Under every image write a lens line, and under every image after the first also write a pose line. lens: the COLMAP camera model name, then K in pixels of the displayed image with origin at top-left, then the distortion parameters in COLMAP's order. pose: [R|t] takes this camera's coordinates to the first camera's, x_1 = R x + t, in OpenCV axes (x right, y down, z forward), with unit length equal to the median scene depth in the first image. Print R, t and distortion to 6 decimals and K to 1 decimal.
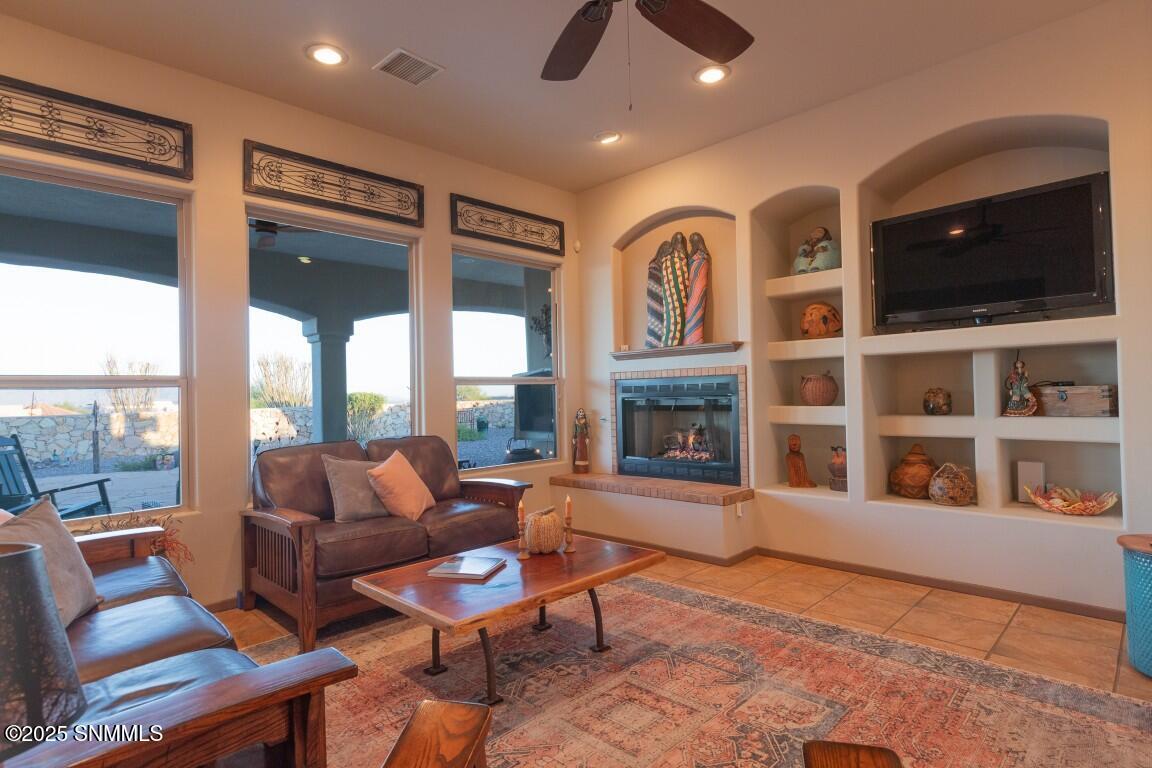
lens RADIAL K [[602.7, 0, 572.7], [0, 602.7, 386.1], [0, 0, 1]] dist [0.002908, 0.000191]
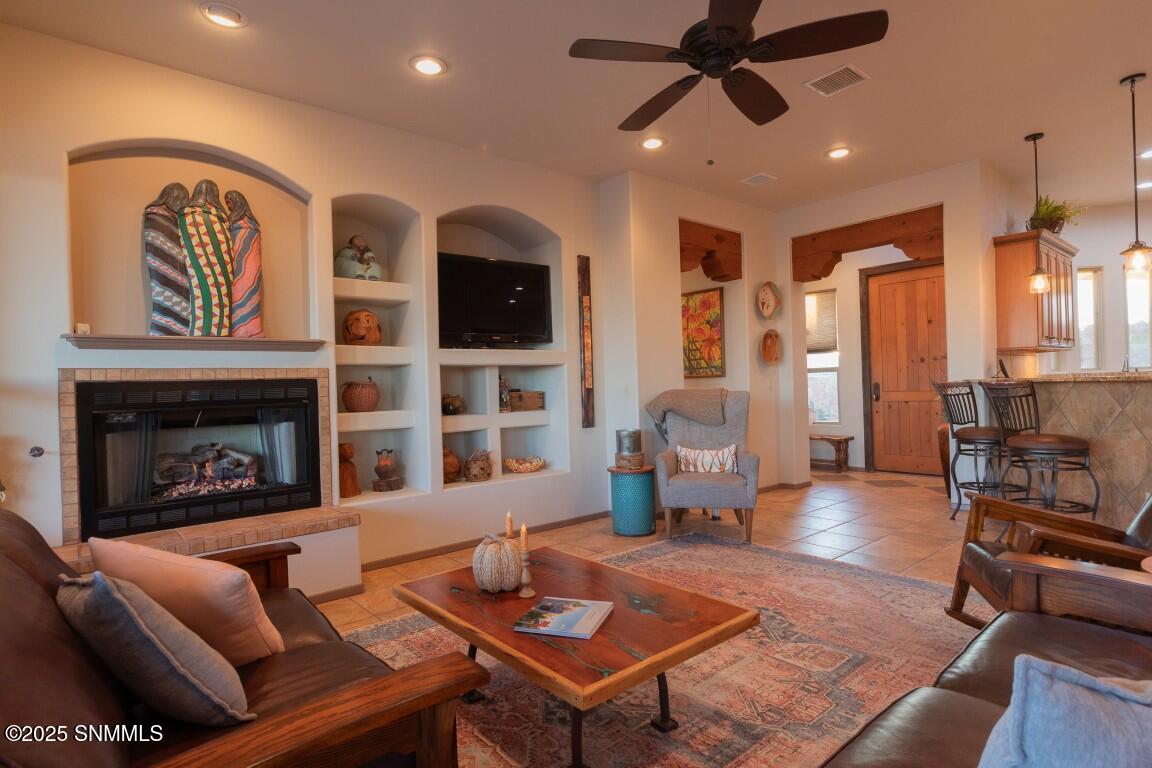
lens RADIAL K [[602.7, 0, 573.4], [0, 602.7, 386.1], [0, 0, 1]] dist [0.002908, 0.000191]
pose [[0.075586, 0.022957, 0.996875, -0.573280], [0.015205, 0.999592, -0.024172, 0.019222], [-0.997023, 0.016985, 0.075206, 0.573297]]
